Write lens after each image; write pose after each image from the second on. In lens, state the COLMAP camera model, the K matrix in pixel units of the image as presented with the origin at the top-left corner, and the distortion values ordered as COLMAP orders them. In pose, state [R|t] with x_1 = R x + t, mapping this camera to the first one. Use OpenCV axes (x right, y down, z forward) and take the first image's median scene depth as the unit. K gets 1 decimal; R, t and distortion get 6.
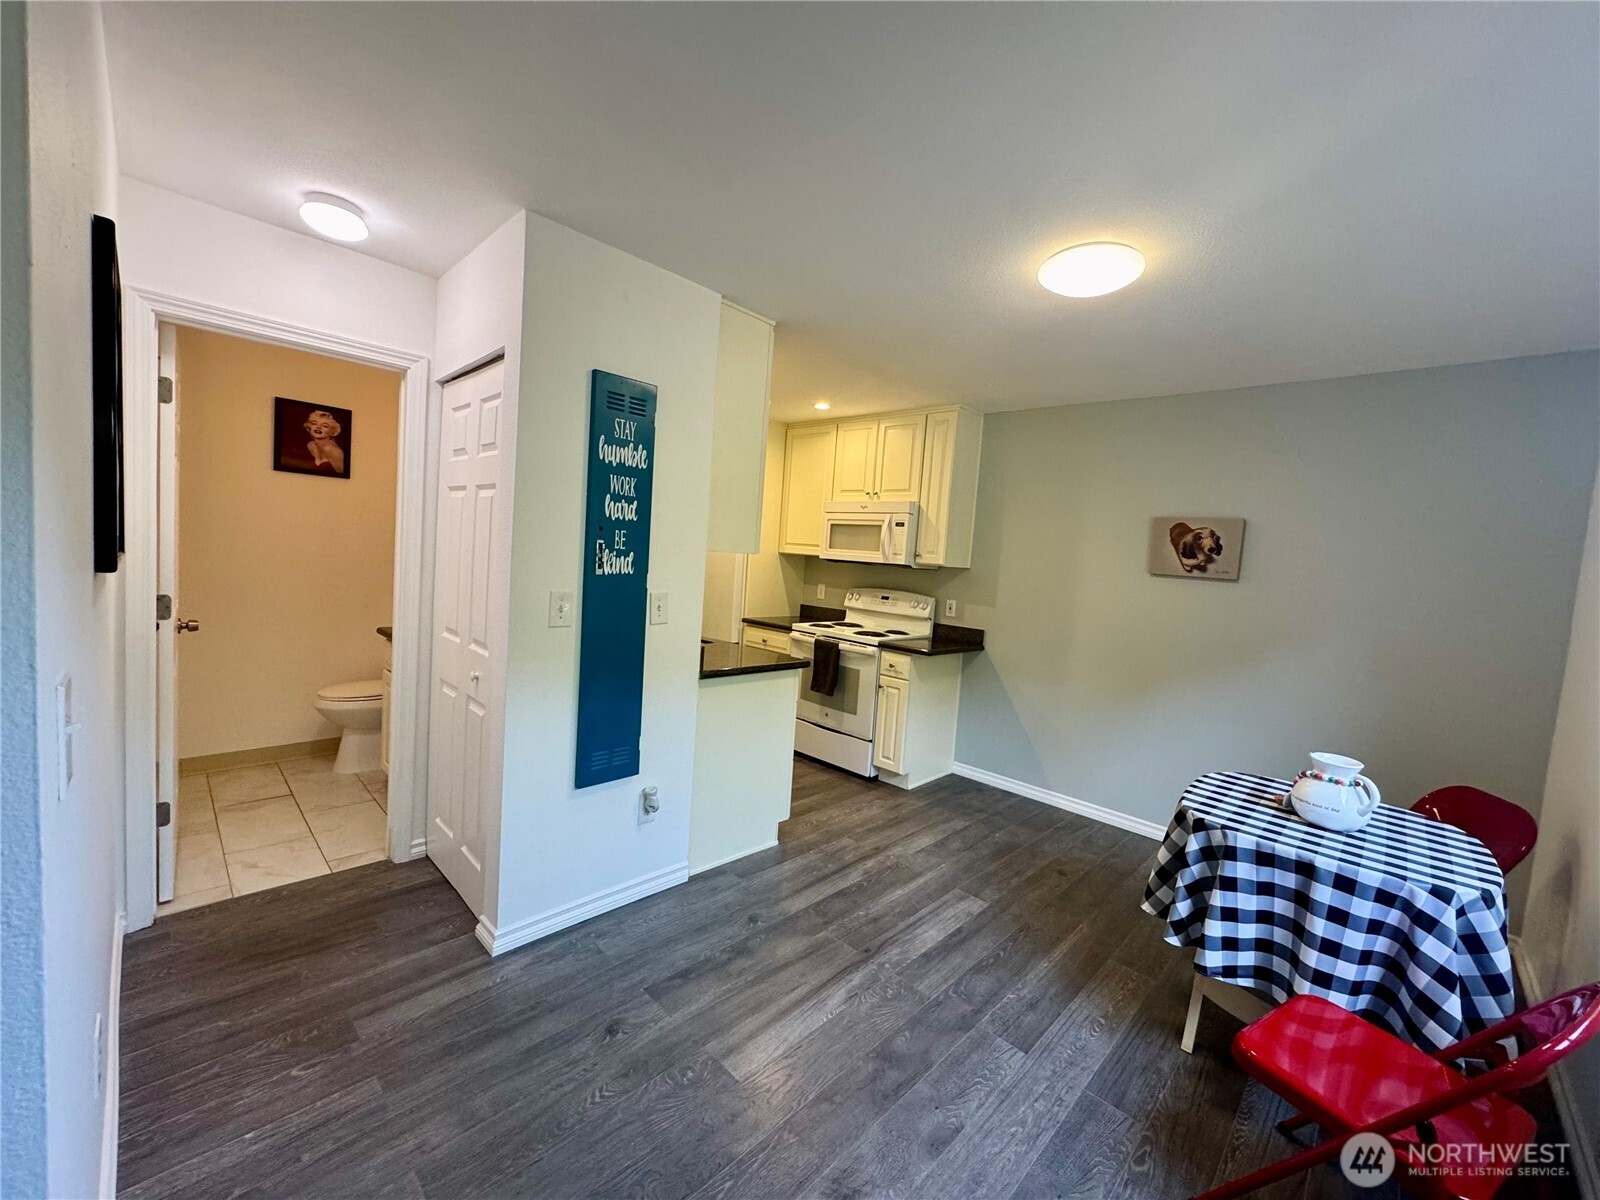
lens RADIAL K [[640.3, 0, 799.2], [0, 640.3, 602.3], [0, 0, 1]] dist [-0.000813, -0.000136]
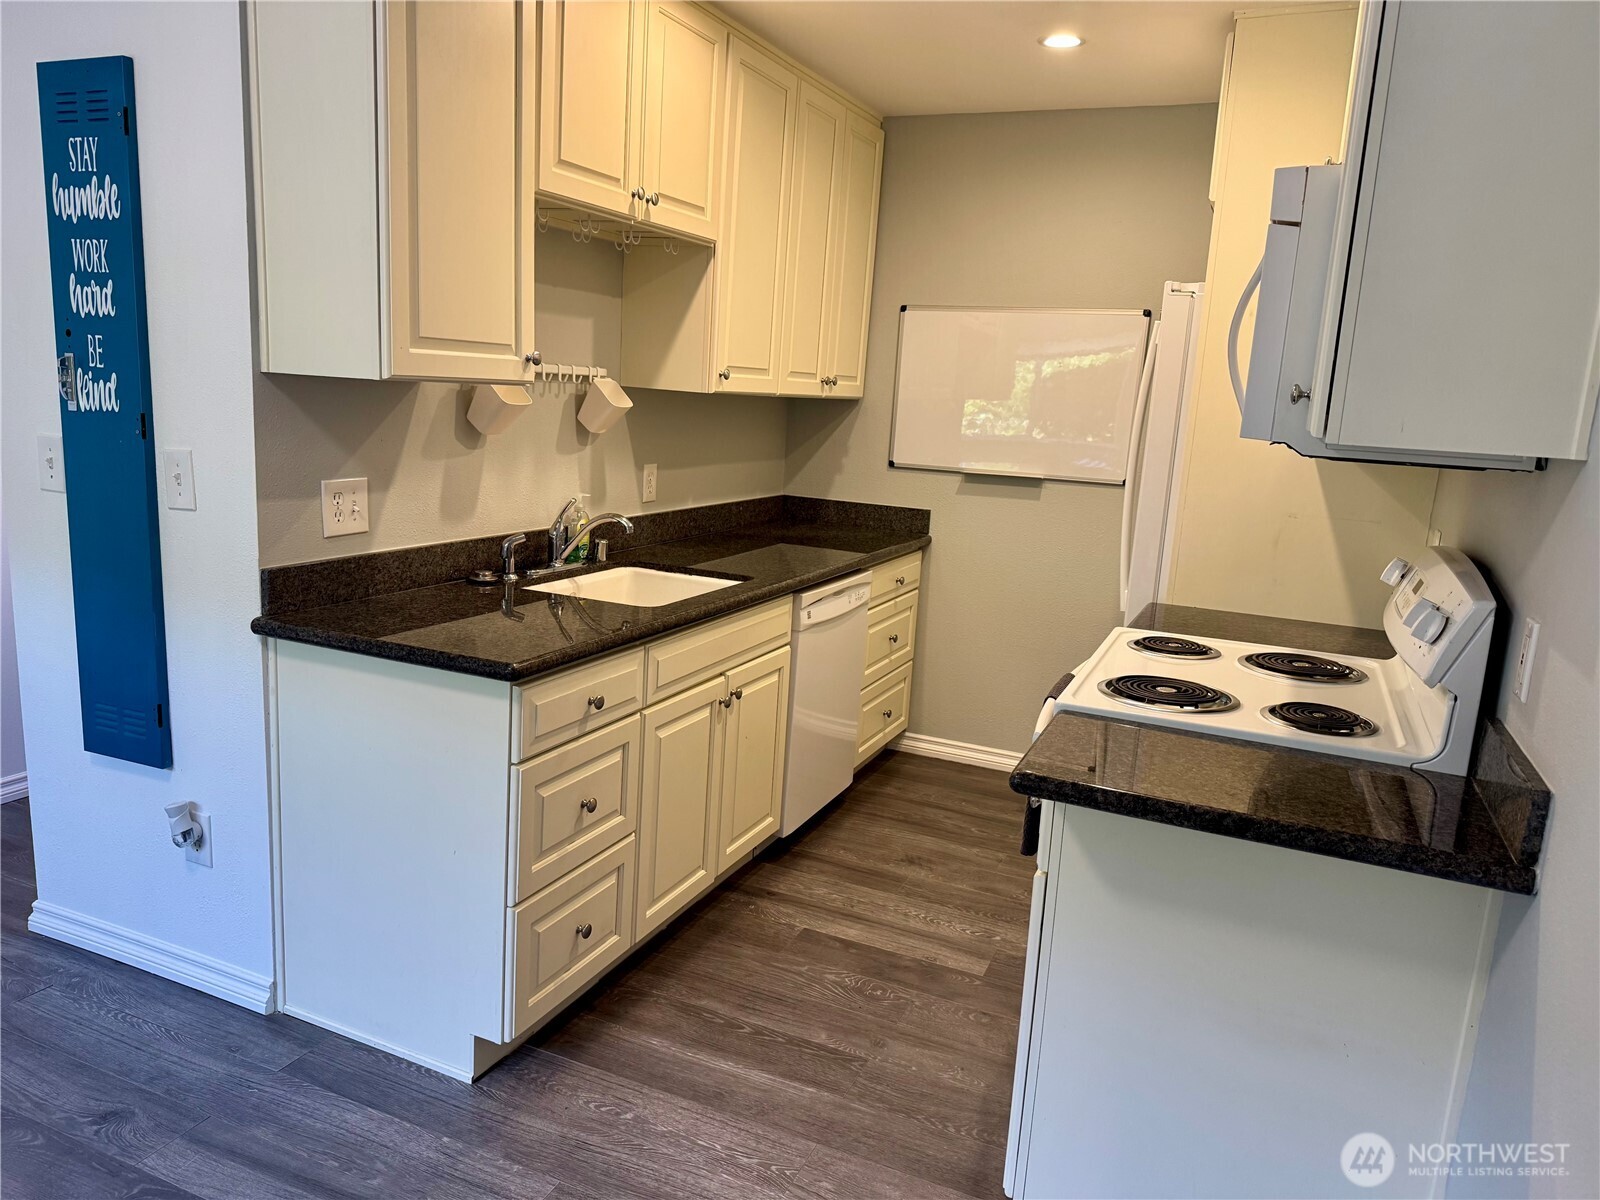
lens RADIAL K [[1133.0, 0, 806.5], [0, 1133.0, 608.3], [0, 0, 1]] dist [0.004571, -0.011076]
pose [[0.358351, 0.132950, -0.924072, 0.926294], [-0.103481, 0.989365, 0.102214, -0.038507], [0.927834, 0.058995, 0.368298, 1.225242]]
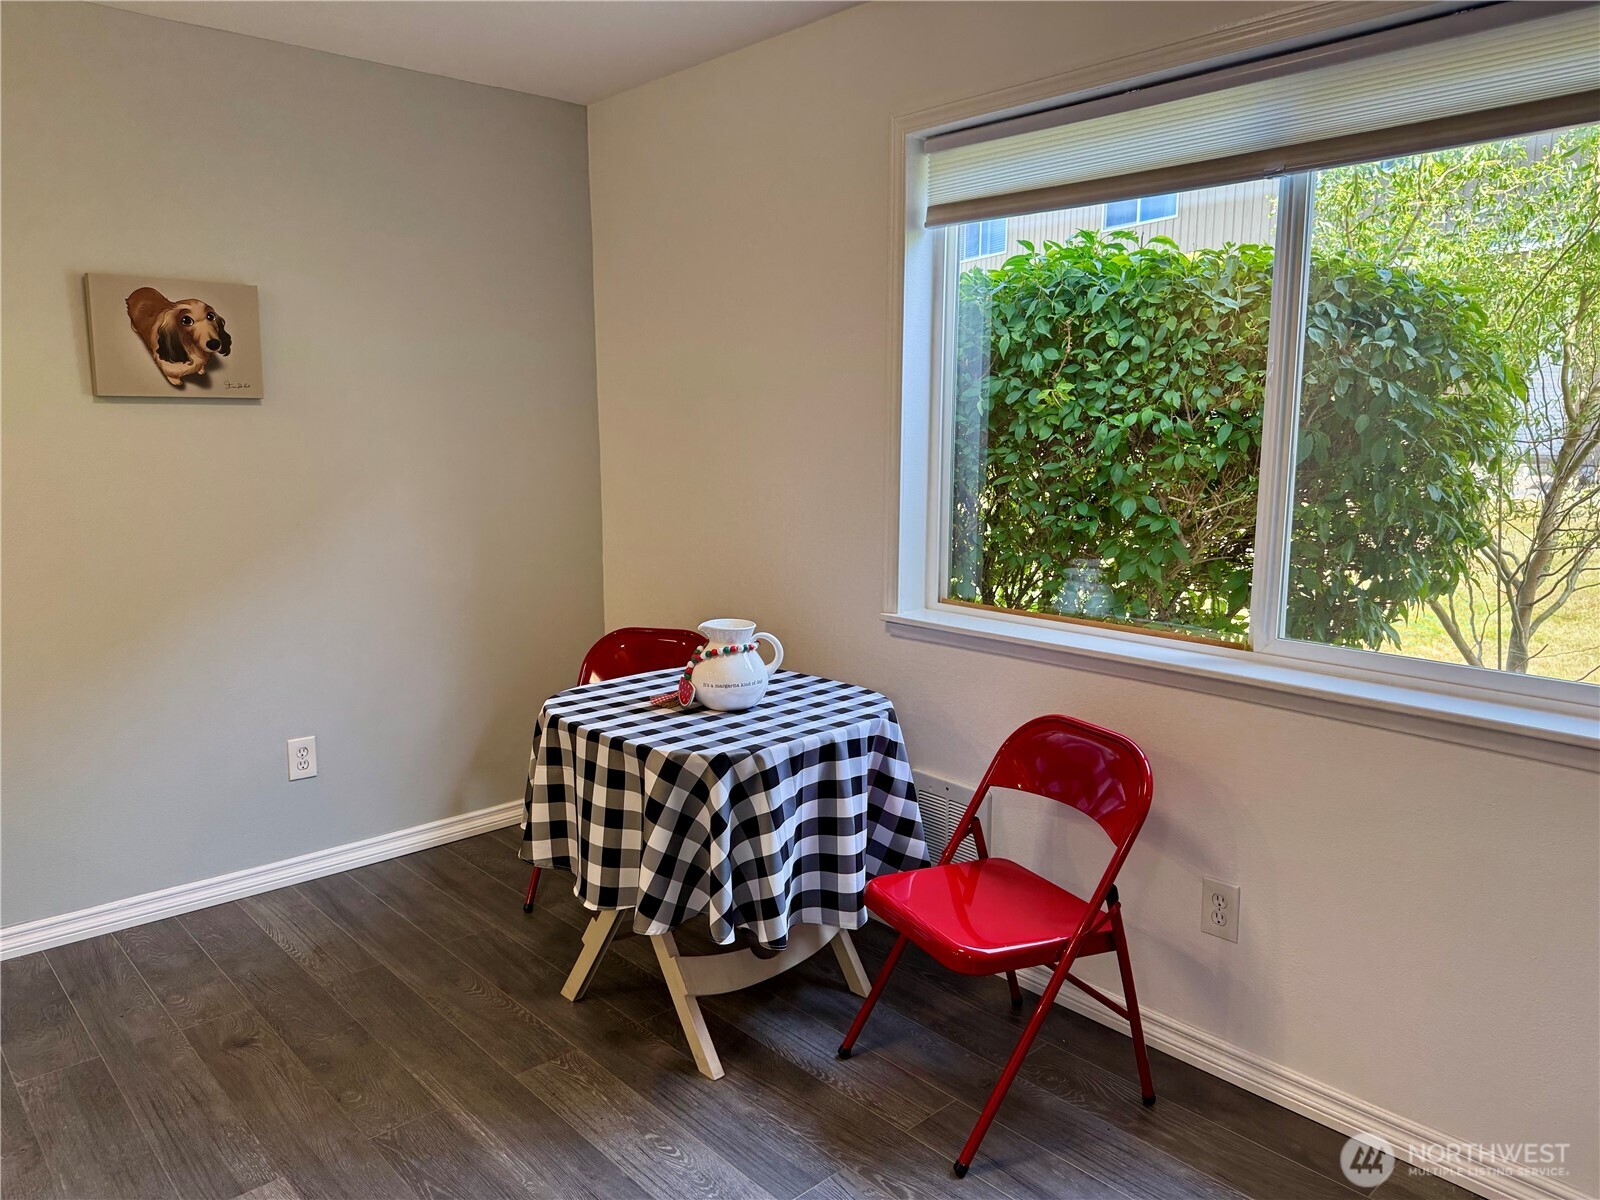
lens RADIAL K [[1133.0, 0, 805.5], [0, 1133.0, 601.2], [0, 0, 1]] dist [0.004571, -0.011076]
pose [[0.058283, -0.231184, 0.971163, -0.399058], [0.079612, 0.970794, 0.226318, -0.068650], [-0.995121, 0.064126, 0.074986, 0.646891]]
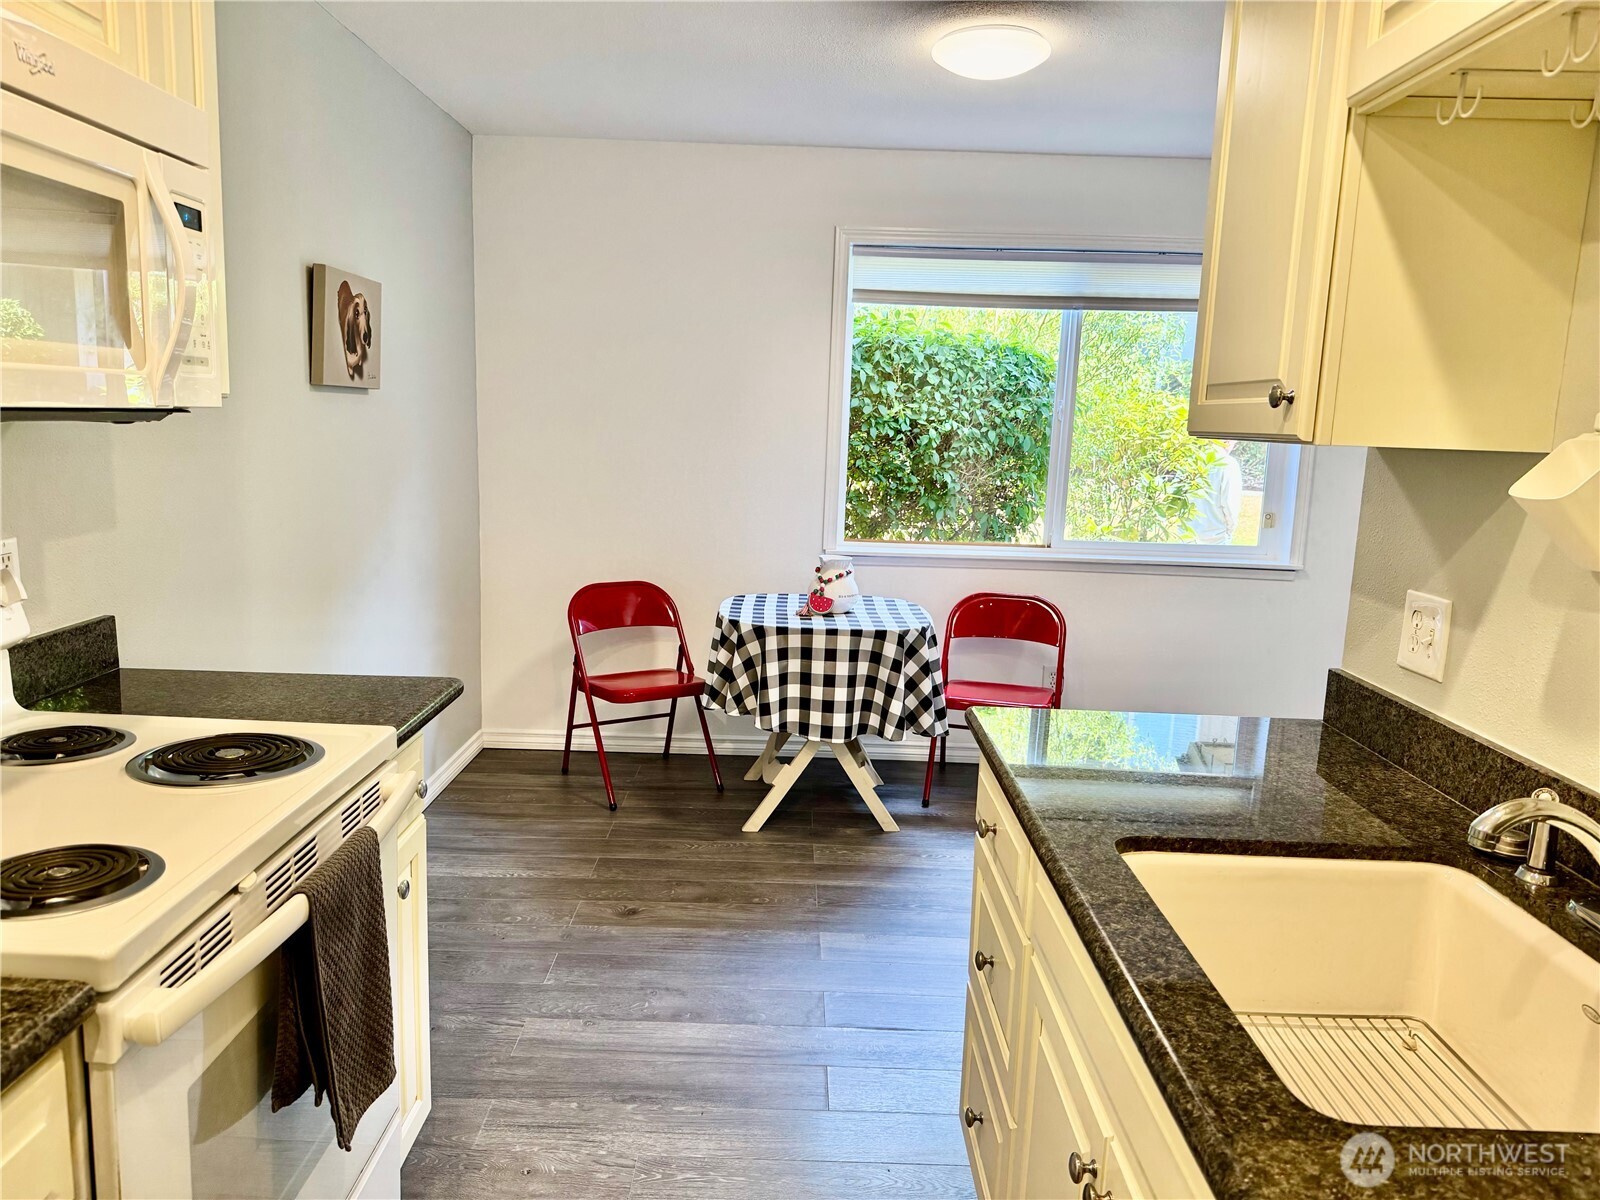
lens RADIAL K [[1133.0, 0, 802.8], [0, 1133.0, 603.6], [0, 0, 1]] dist [0.004571, -0.011076]
pose [[-0.701928, -0.212561, 0.679791, -0.474479], [-0.033329, 0.963186, 0.266761, -0.189025], [-0.711468, 0.164590, -0.683171, 2.031531]]
